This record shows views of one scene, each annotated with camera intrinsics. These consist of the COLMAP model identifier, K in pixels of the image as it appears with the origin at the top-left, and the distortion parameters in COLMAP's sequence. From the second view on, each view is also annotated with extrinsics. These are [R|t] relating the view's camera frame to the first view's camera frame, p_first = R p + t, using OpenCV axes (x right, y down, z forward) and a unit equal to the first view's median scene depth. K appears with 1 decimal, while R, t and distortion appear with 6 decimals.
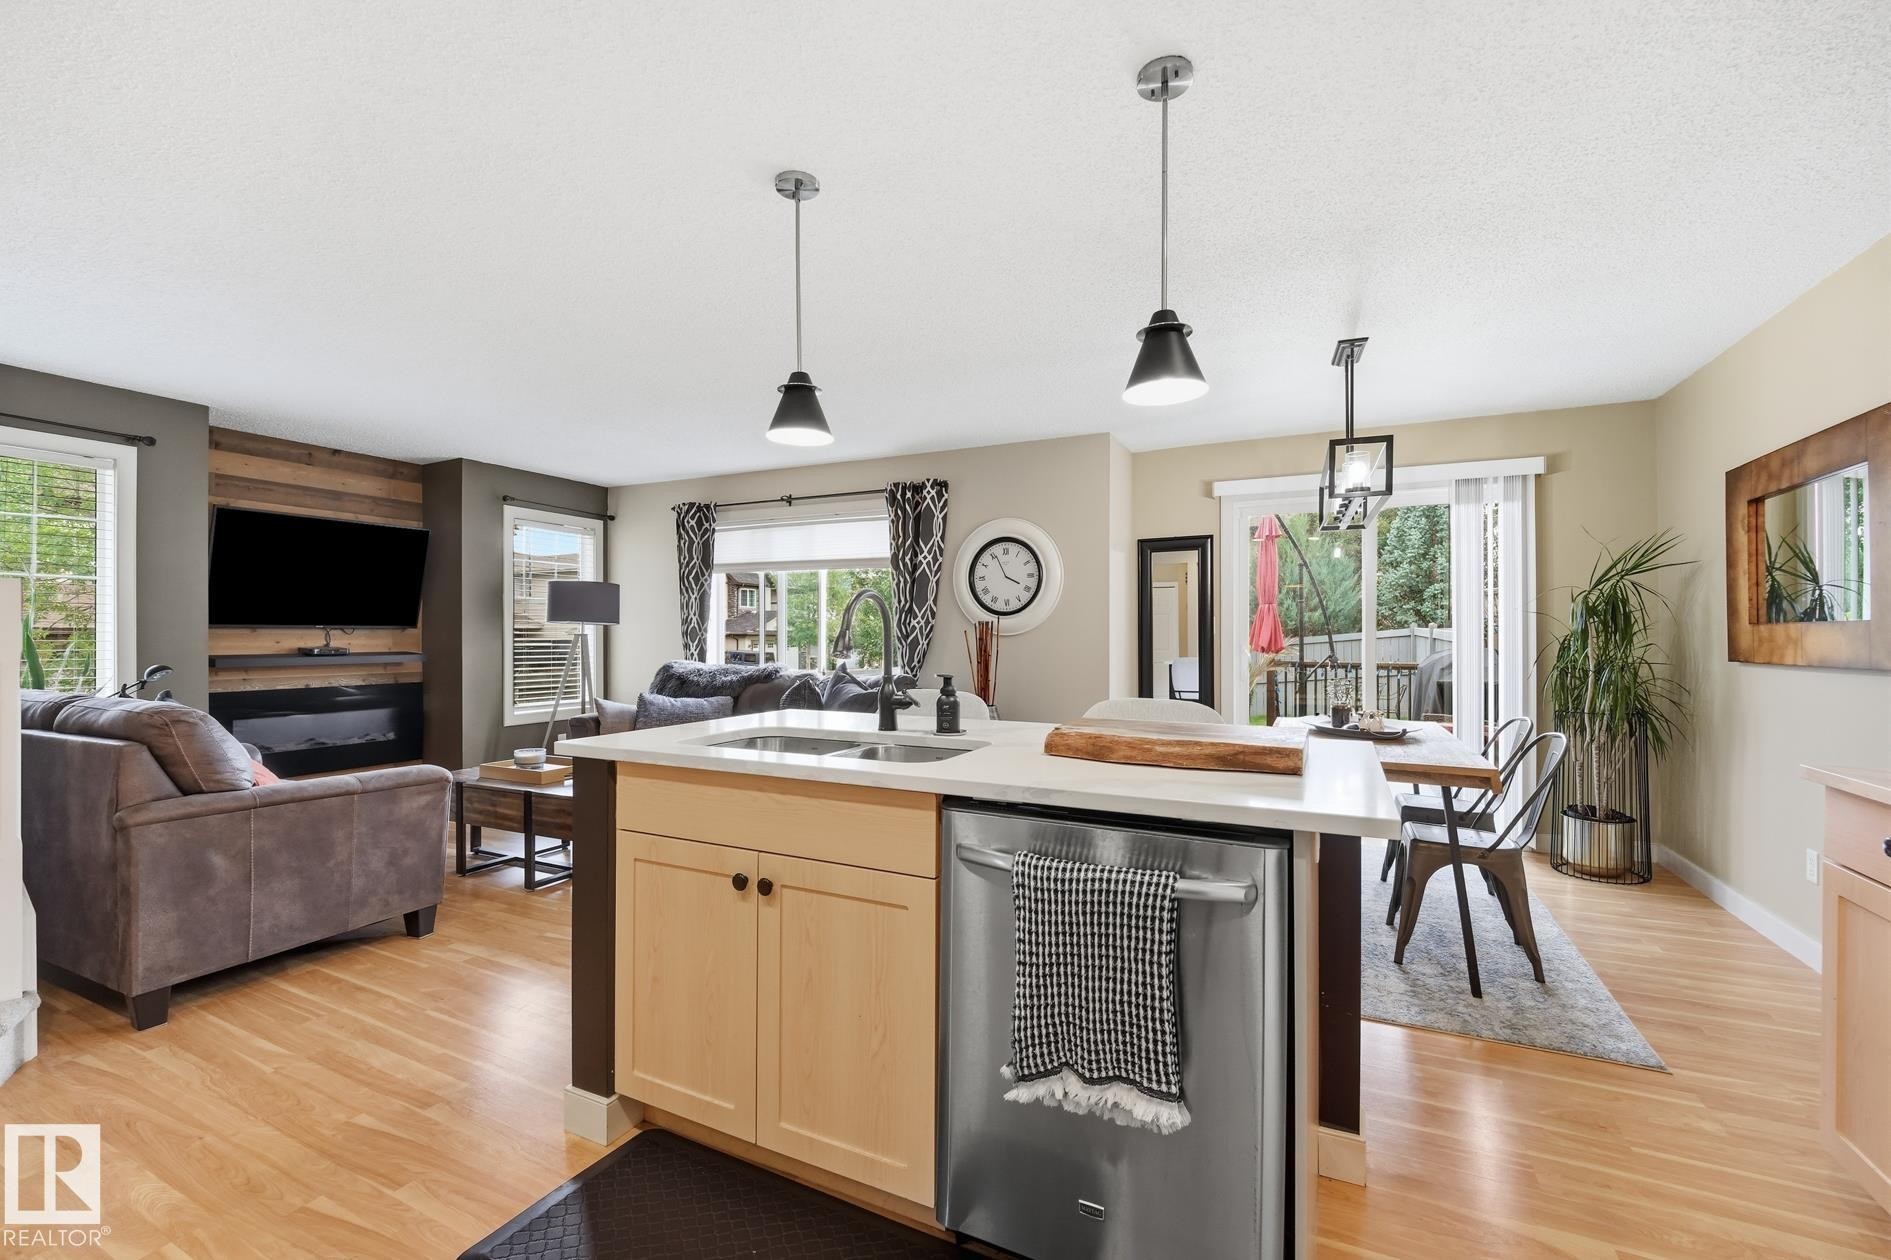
lens RADIAL K [[783.0, 0, 934.7], [0, 783.0, 621.7], [0, 0, 1]] dist [0.014061, -0.011787]
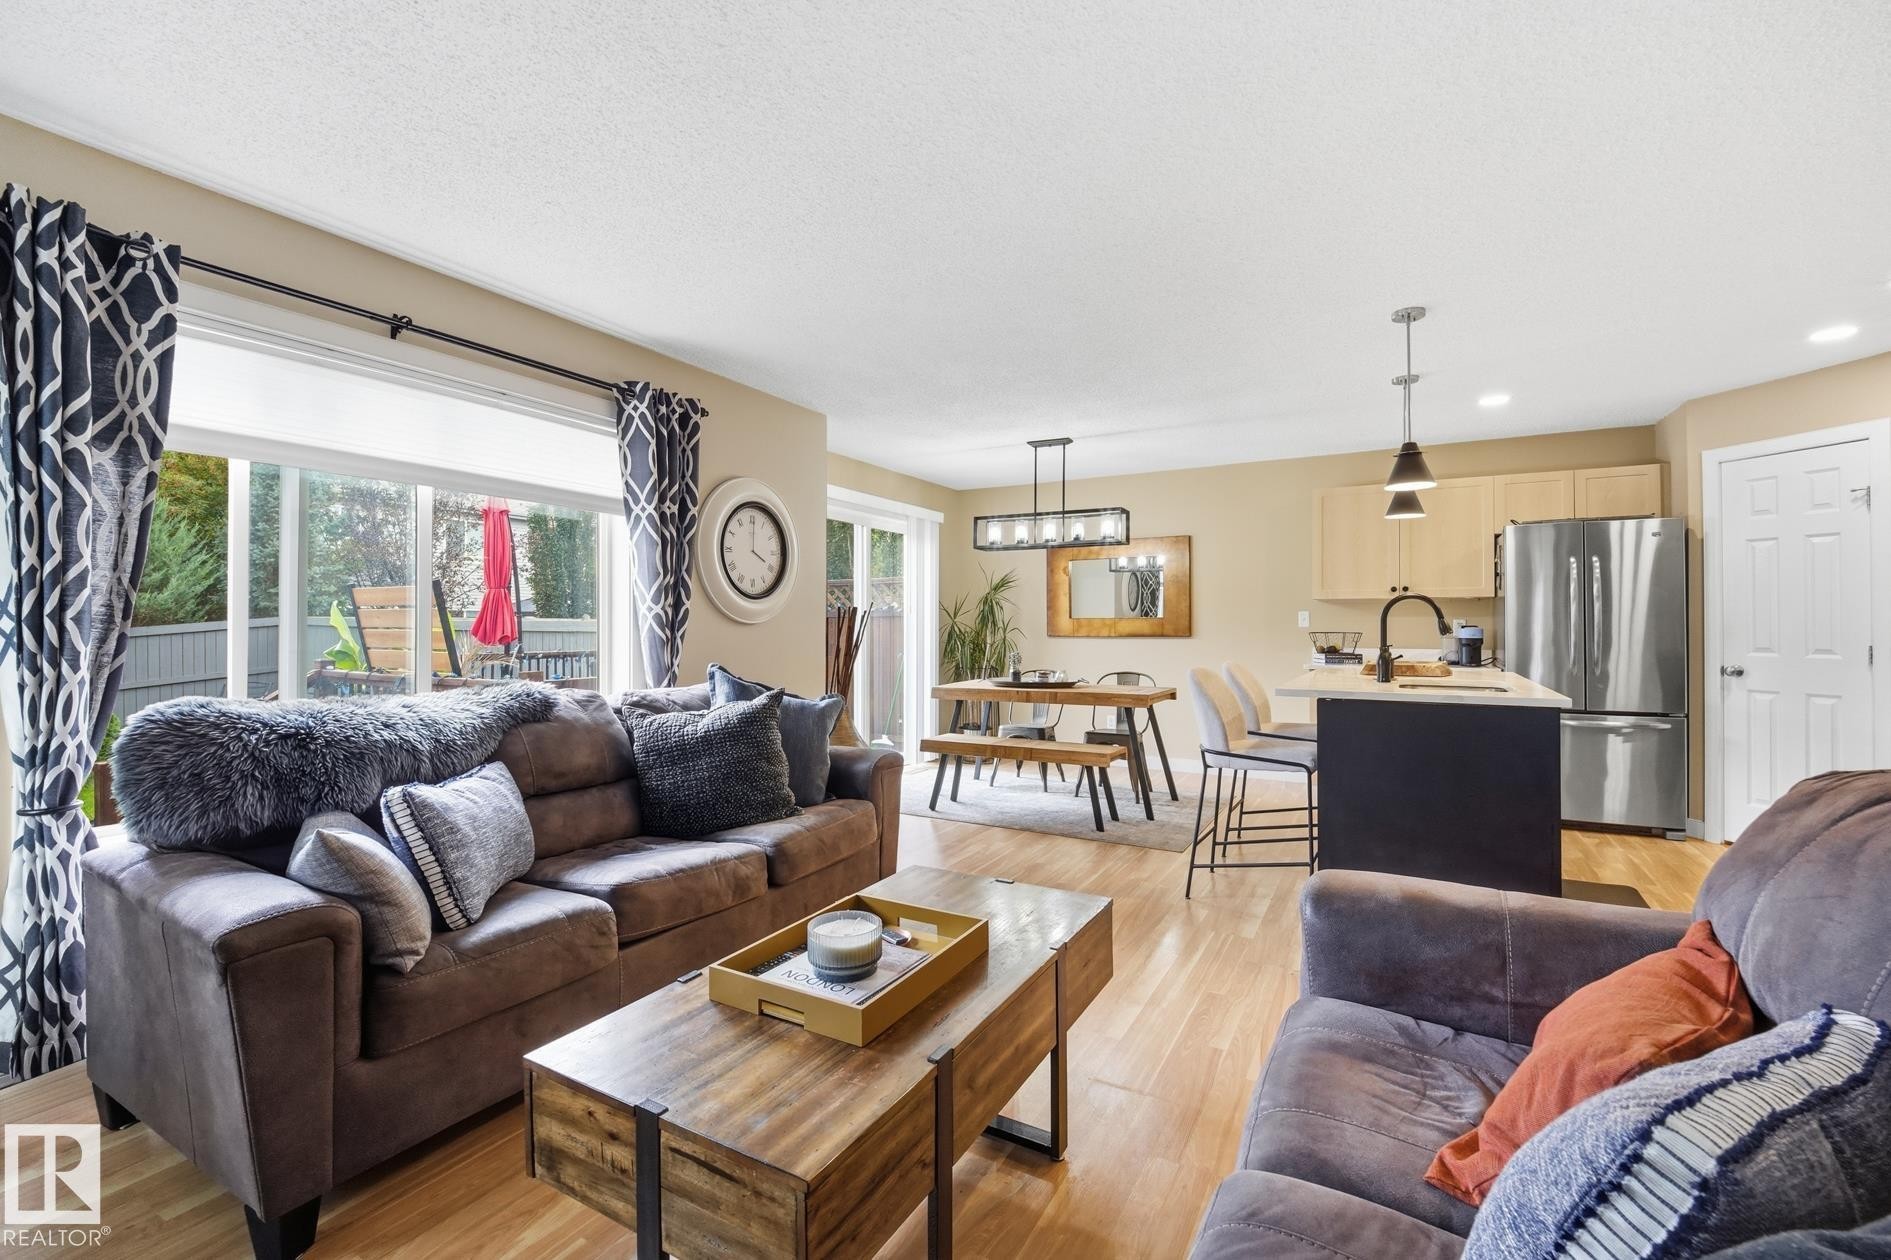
lens RADIAL K [[802.0, 0, 939.7], [0, 802.0, 612.5], [0, 0, 1]] dist [0.003534, -0.010905]
pose [[0.060253, 0.015437, 0.998064, -0.726158], [-0.016736, 0.999755, -0.014453, 0.015517], [-0.998043, -0.015833, 0.060497, 0.751511]]
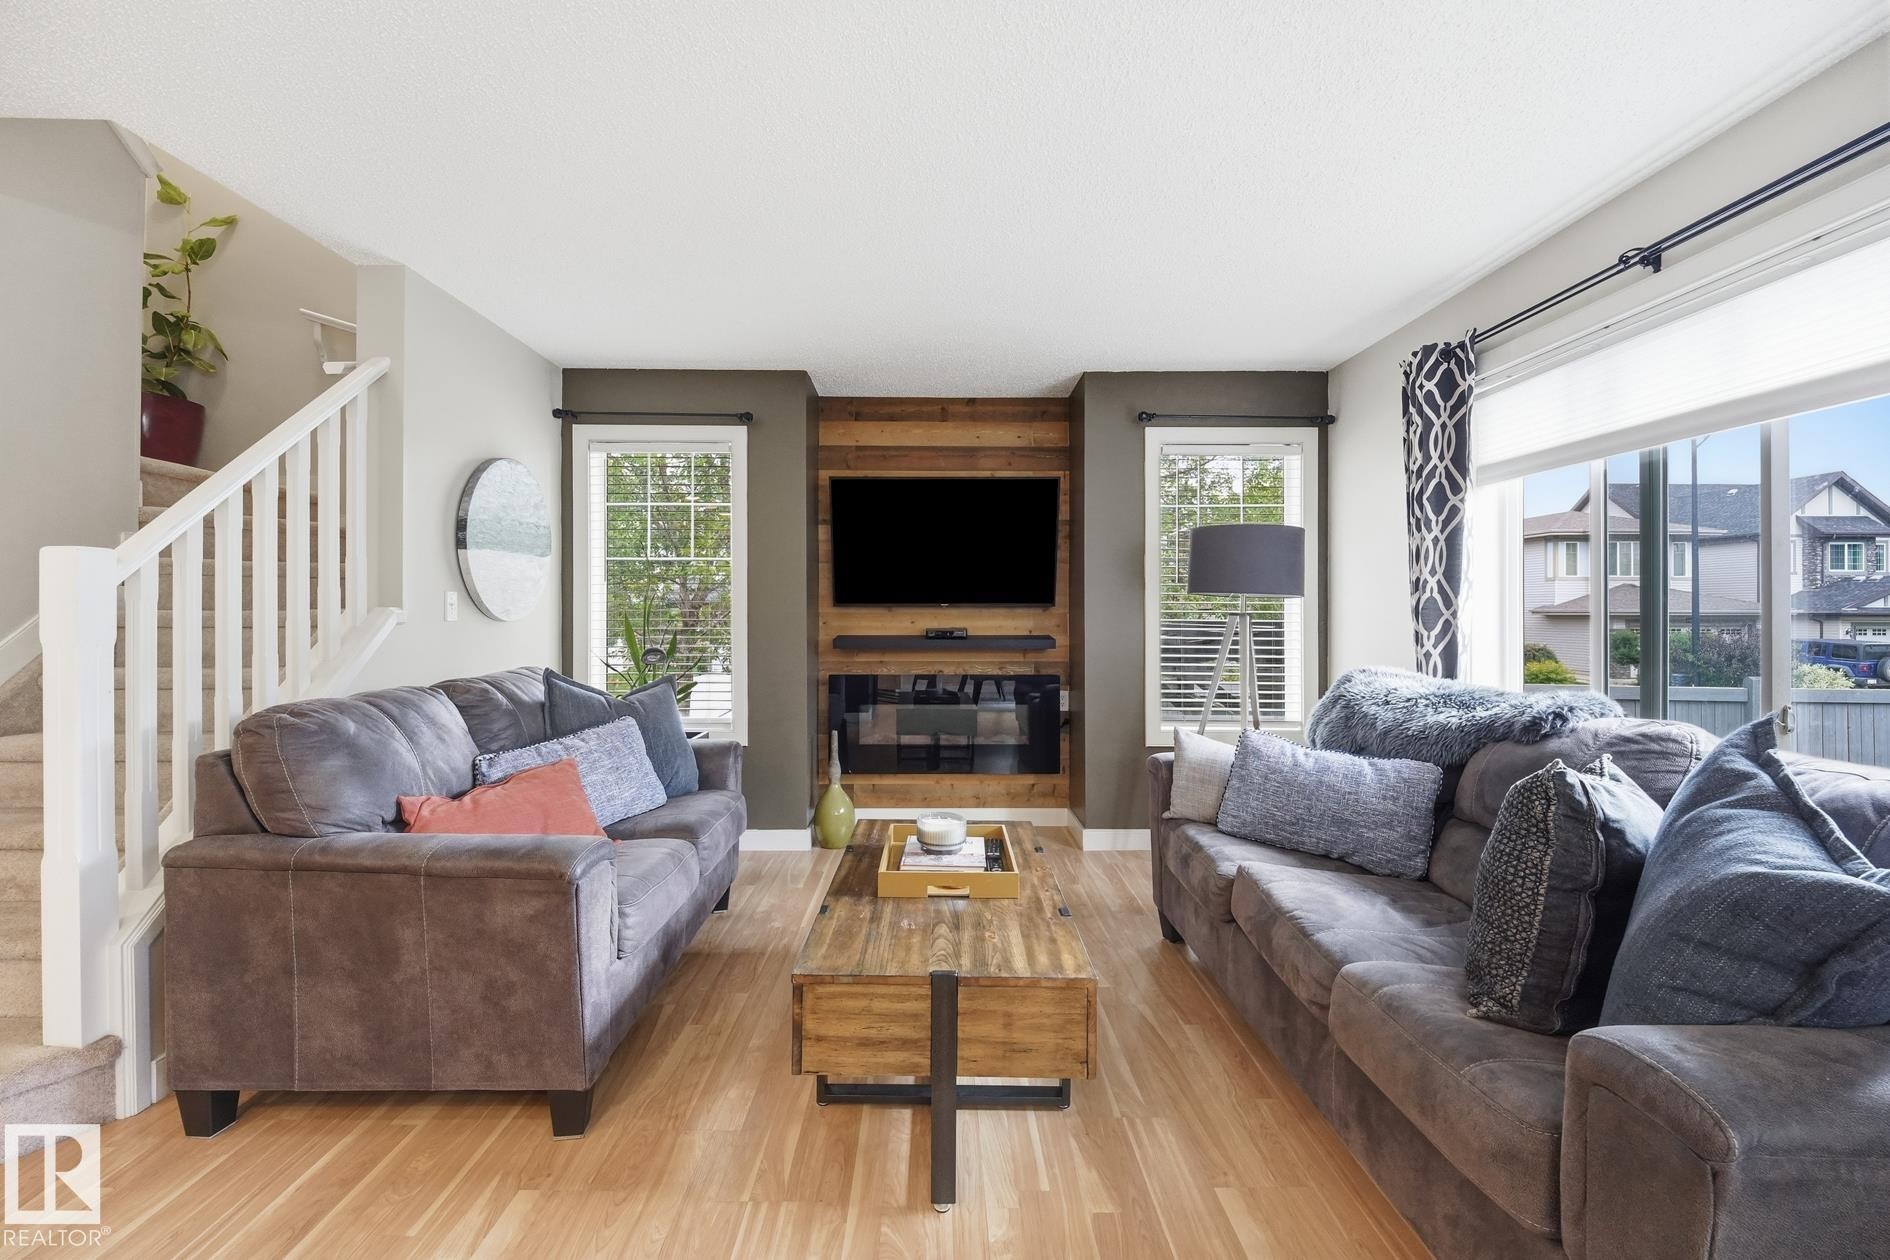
lens RADIAL K [[801.6, 0, 939.2], [0, 801.6, 612.5], [0, 0, 1]] dist [0.003534, -0.010905]
pose [[0.449863, -0.001570, -0.893096, -0.000310], [0.014049, 0.999887, 0.005319, 0.009811], [0.892987, -0.014940, 0.449835, 0.599431]]
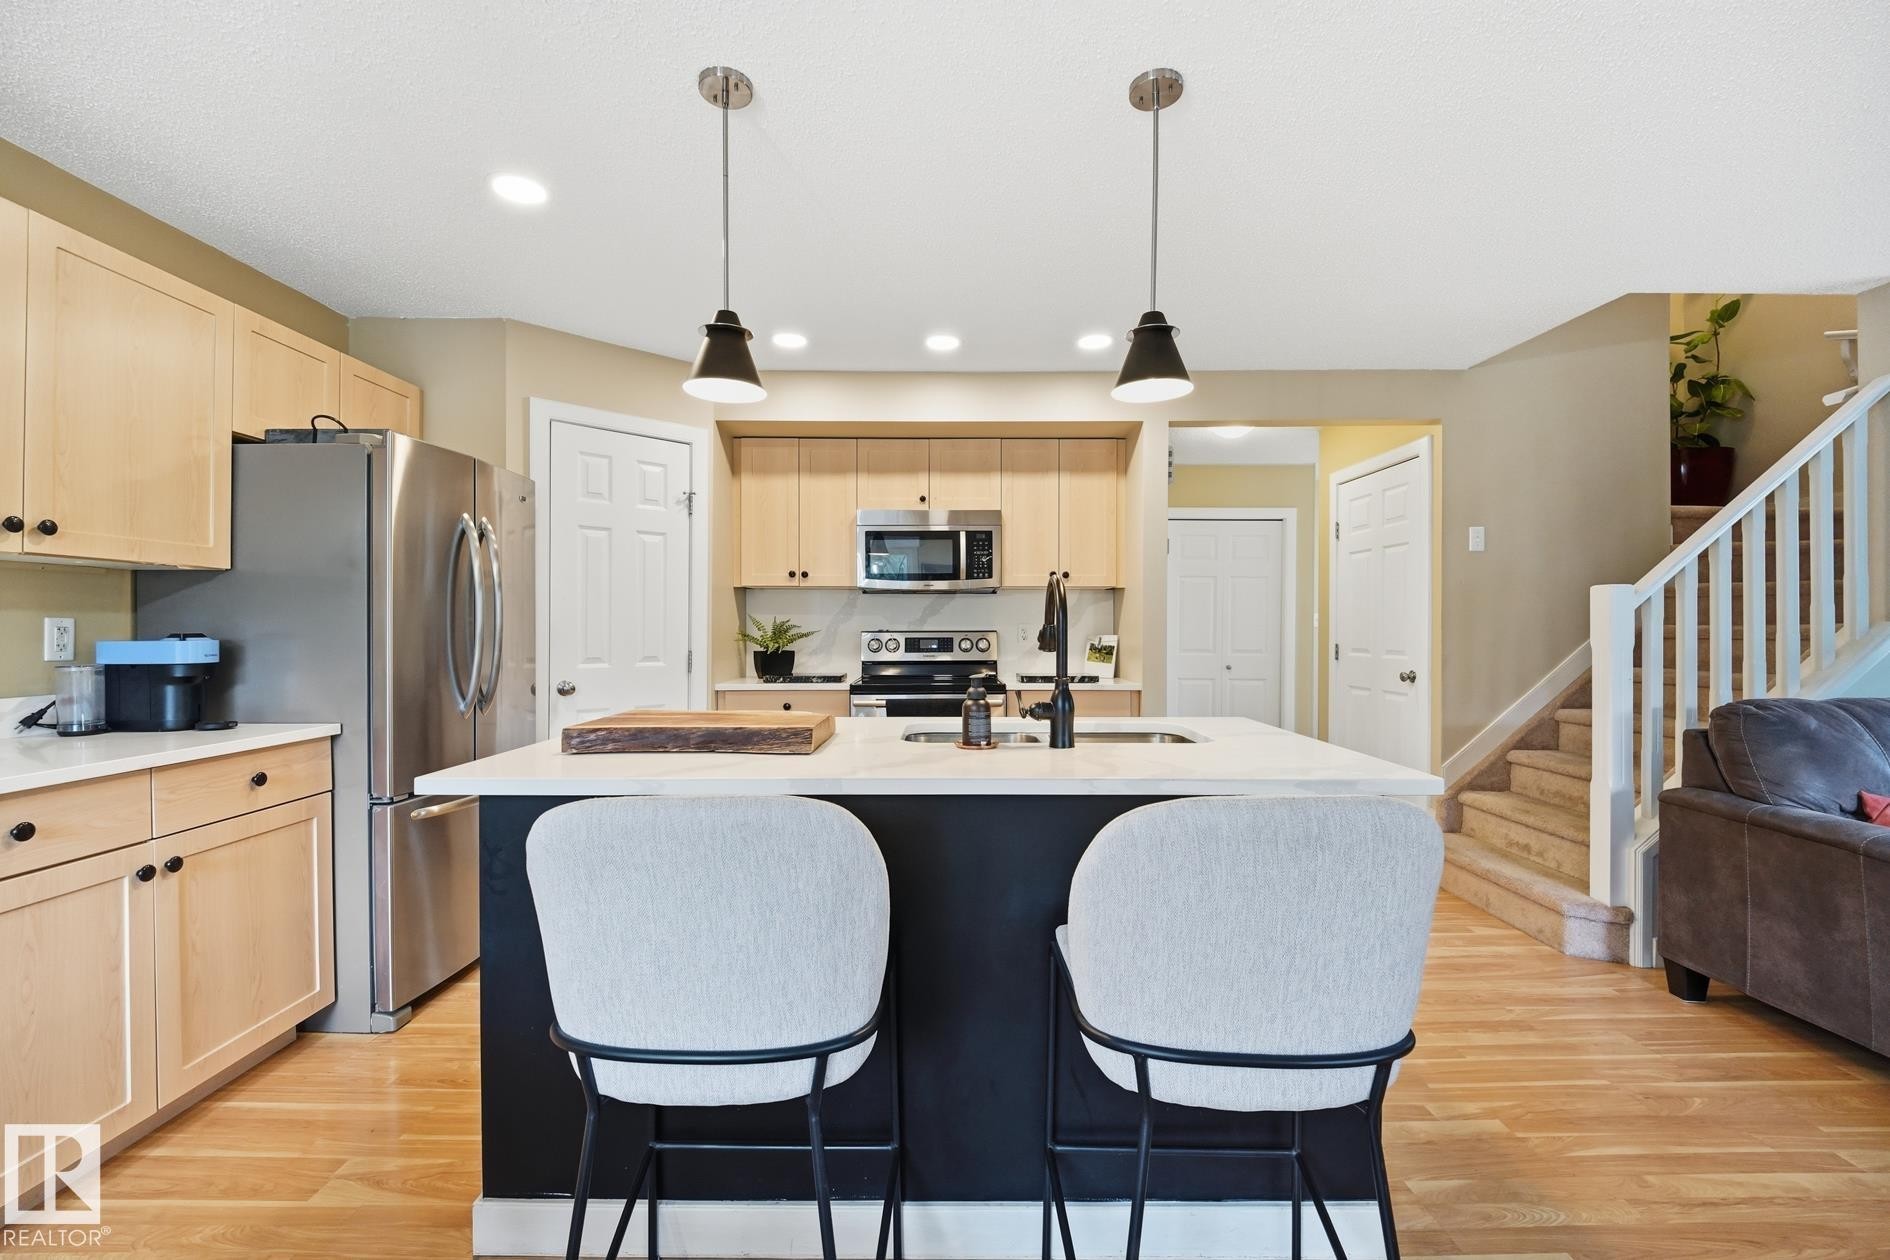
lens RADIAL K [[787.0, 0, 943.7], [0, 787.0, 628.1], [0, 0, 1]] dist [-0.001414, -0.005523]
pose [[-0.893596, -0.000638, -0.448871, 0.169731], [0.006317, 0.999882, -0.013997, 0.011833], [0.448827, -0.015344, -0.893487, 0.694815]]
